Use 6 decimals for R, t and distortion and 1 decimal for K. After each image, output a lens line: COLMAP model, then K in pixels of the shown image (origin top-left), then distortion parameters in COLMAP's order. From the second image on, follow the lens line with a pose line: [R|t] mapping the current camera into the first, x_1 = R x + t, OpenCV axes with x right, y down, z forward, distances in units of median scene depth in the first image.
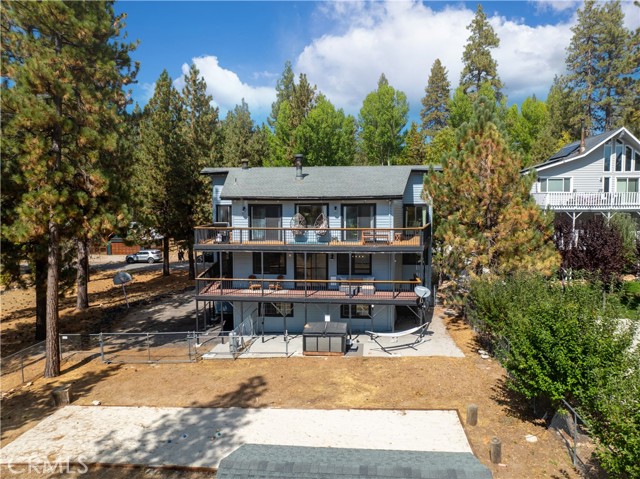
lens RADIAL K [[442.4, 0, 320.7], [0, 442.4, 240.3], [0, 0, 1]] dist [-0.070191, 0.033319]
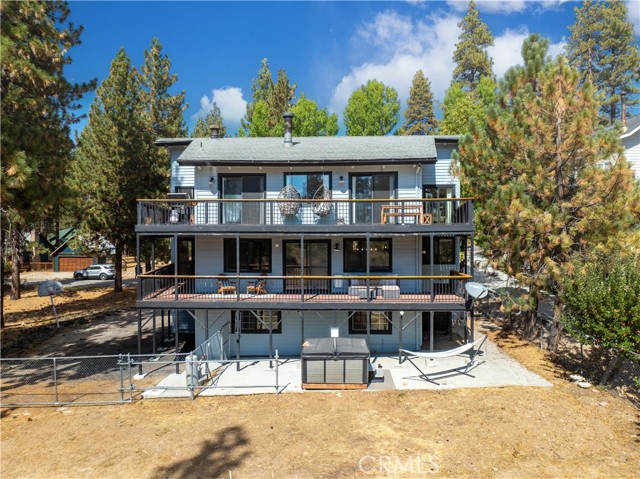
lens RADIAL K [[442.4, 0, 318.2], [0, 442.4, 240.9], [0, 0, 1]] dist [-0.070191, 0.033319]
pose [[0.998308, -0.001131, 0.058134, -0.046824], [0.004688, 0.998122, -0.061079, 0.073914], [-0.057956, 0.061248, 0.996439, 0.304953]]
